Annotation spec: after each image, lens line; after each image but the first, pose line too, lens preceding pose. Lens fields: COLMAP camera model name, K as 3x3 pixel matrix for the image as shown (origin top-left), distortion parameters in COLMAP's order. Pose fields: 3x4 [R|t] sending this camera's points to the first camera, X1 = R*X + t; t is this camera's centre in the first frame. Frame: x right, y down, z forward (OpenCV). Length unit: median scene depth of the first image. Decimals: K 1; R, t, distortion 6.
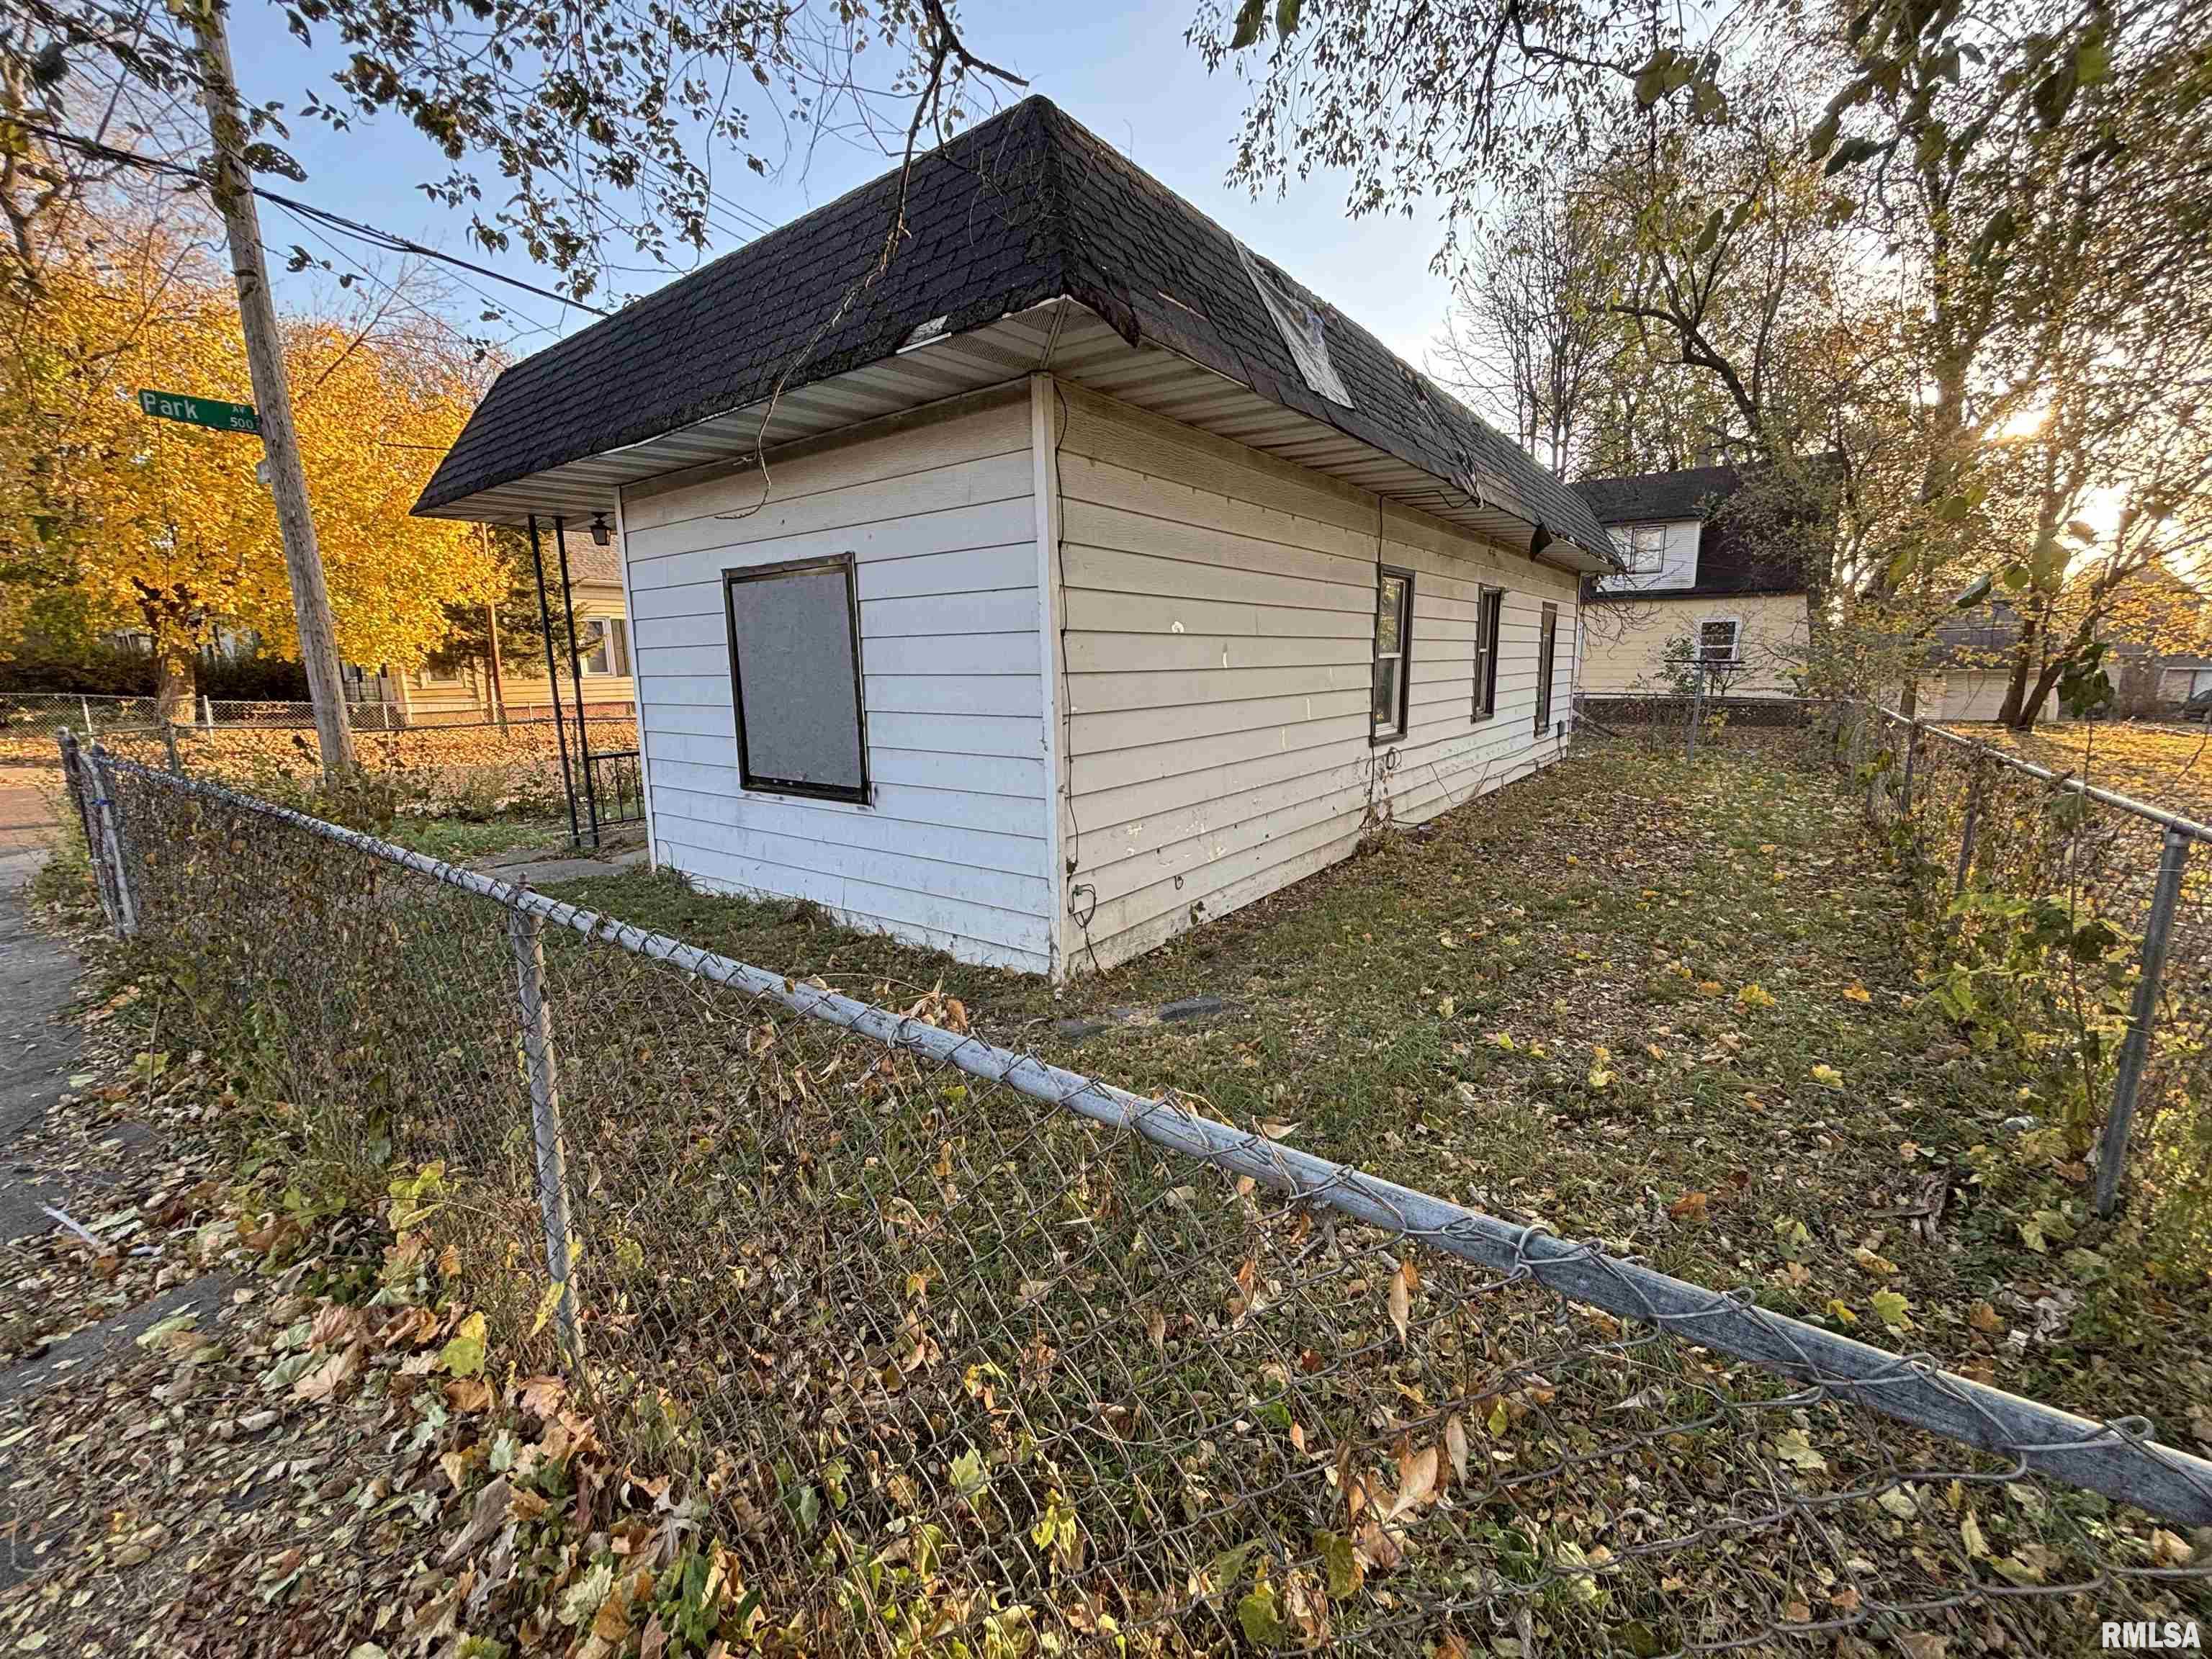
lens RADIAL K [[889.0, 0, 1109.5], [0, 889.0, 828.0], [0, 0, 1]] dist [-0.003228, 0.002519]
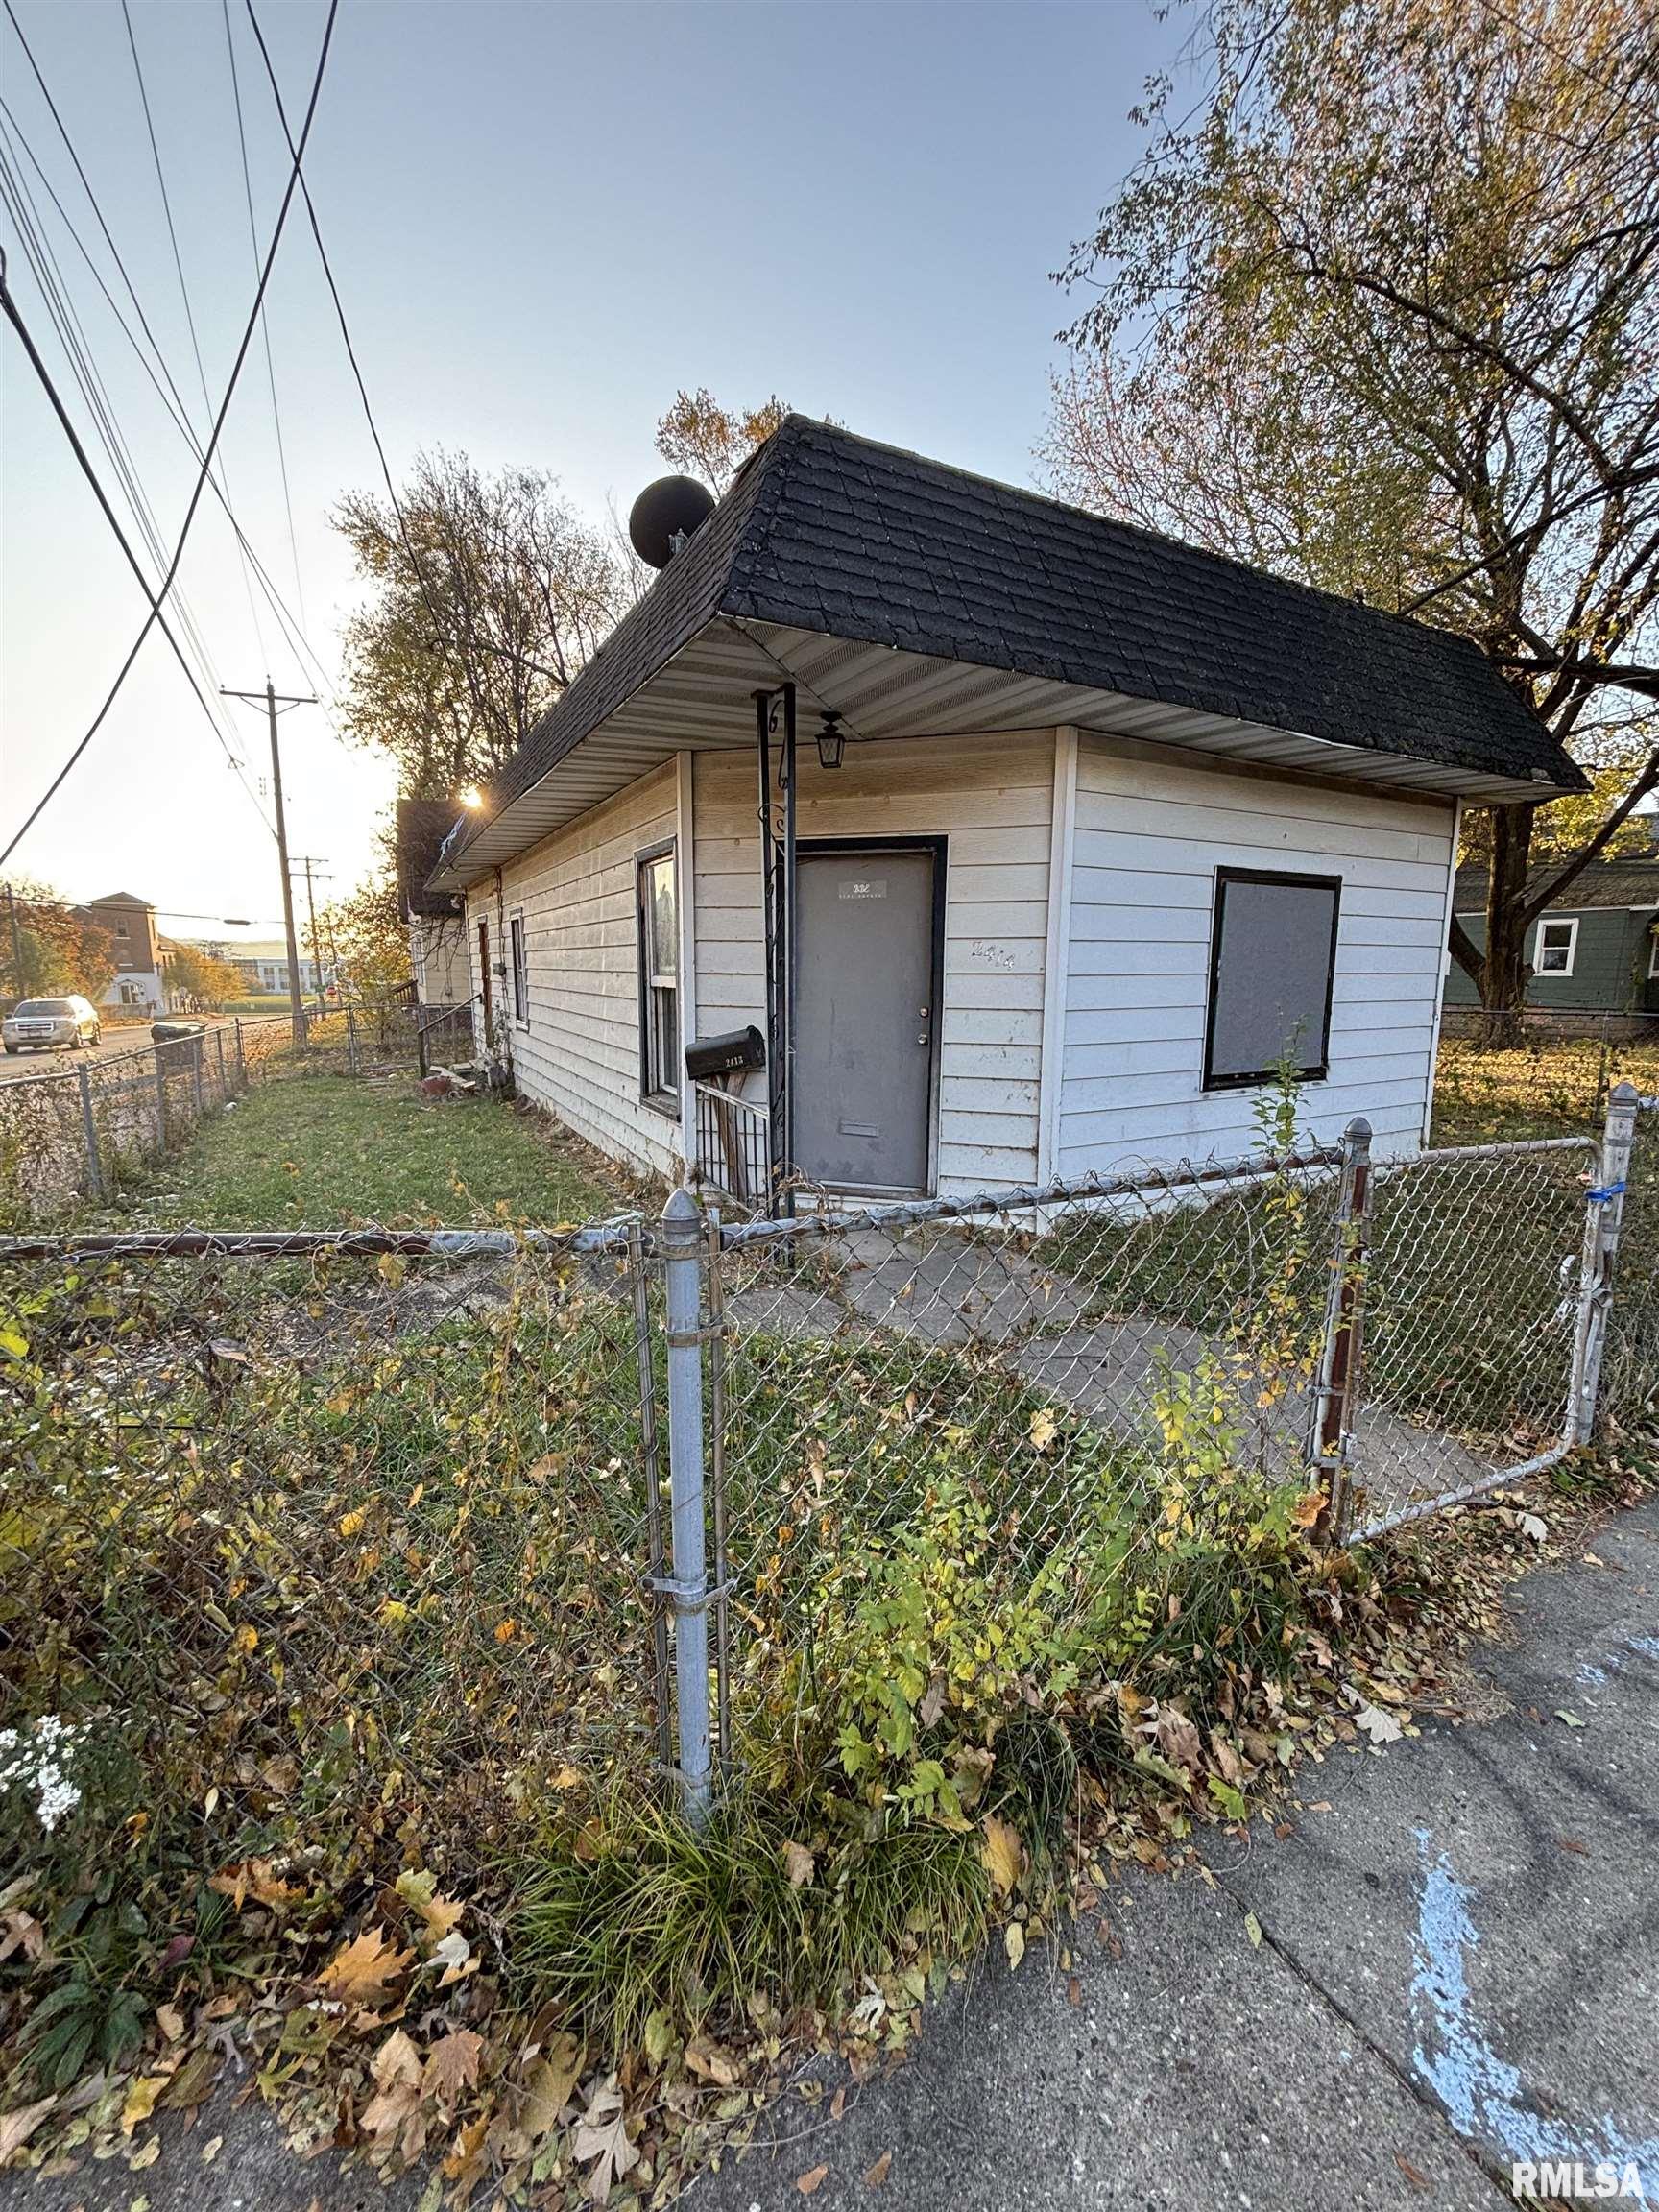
lens RADIAL K [[889.0, 0, 826.0], [0, 889.0, 1099.1], [0, 0, 1]] dist [-0.003228, 0.002519]
pose [[0.420065, -0.117827, 0.899812, -1.492499], [0.161306, 0.985440, 0.053736, -0.157268], [-0.893043, 0.122573, 0.432956, 0.973306]]
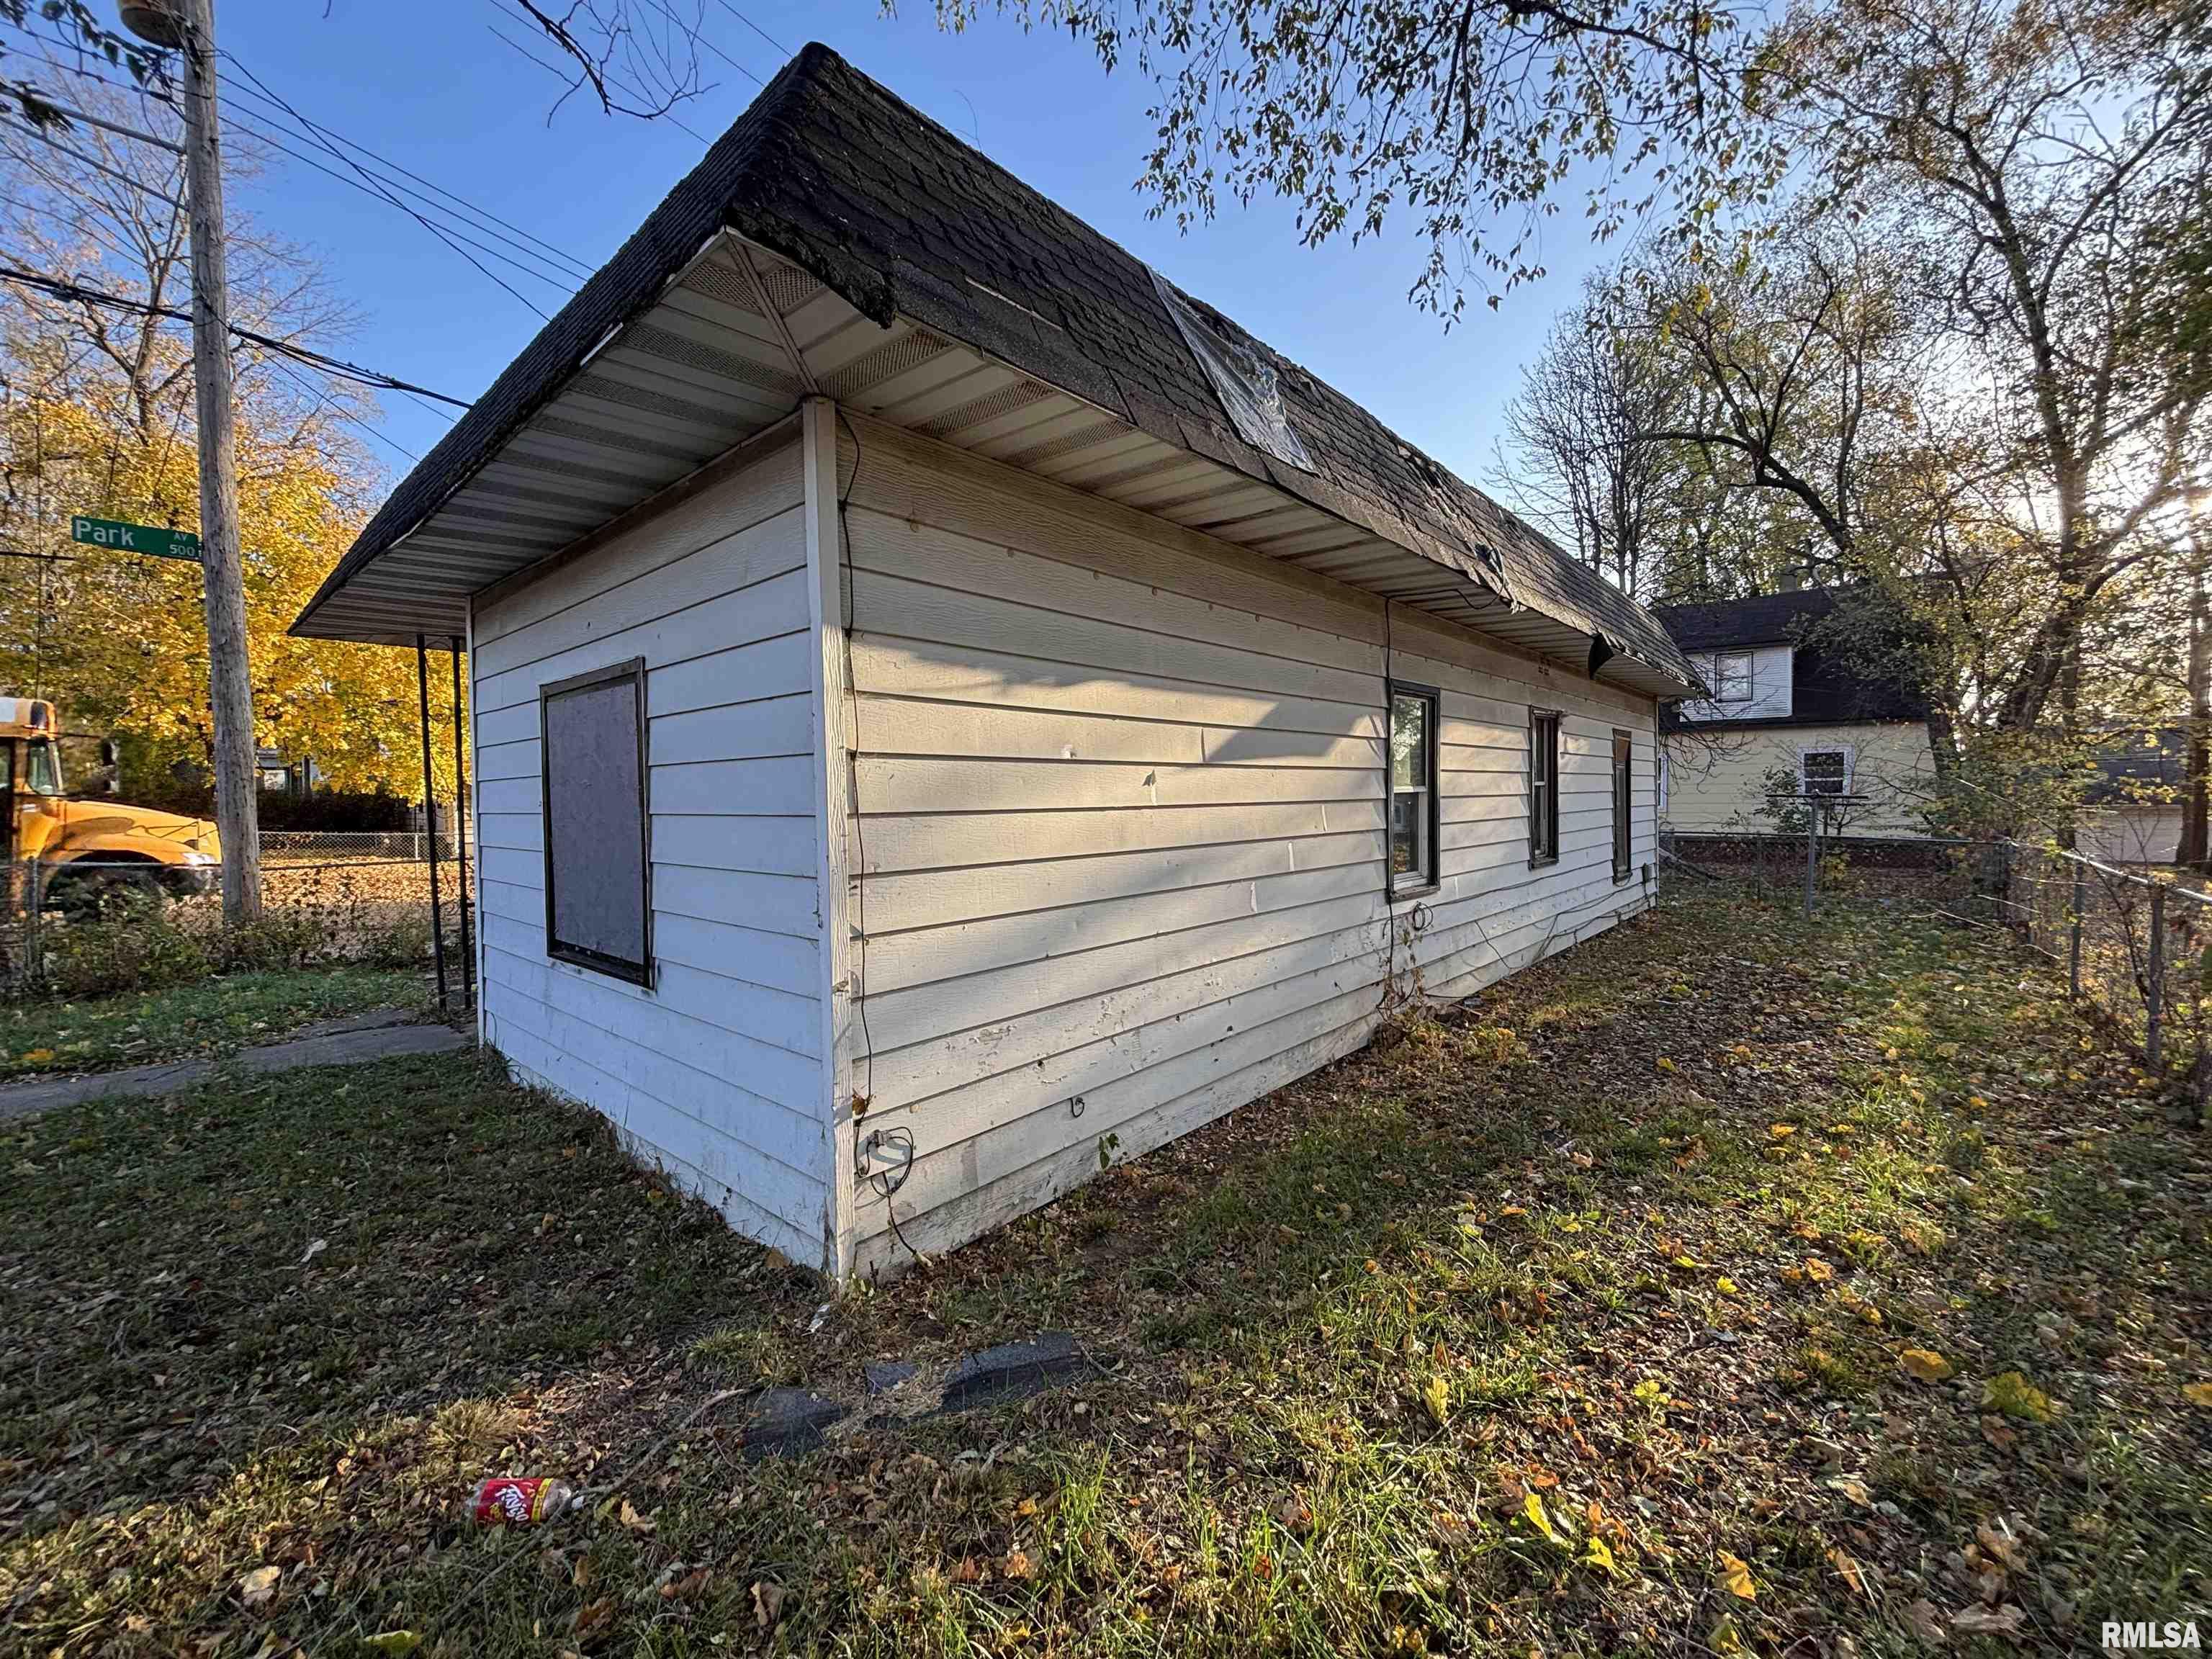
lens RADIAL K [[889.0, 0, 1107.9], [0, 889.0, 826.3], [0, 0, 1]] dist [-0.003228, 0.002519]
pose [[0.996499, 0.004989, -0.083454, 0.148908], [-0.017279, 0.988955, -0.147205, -0.052037], [0.081798, 0.148131, 0.985579, 0.256091]]
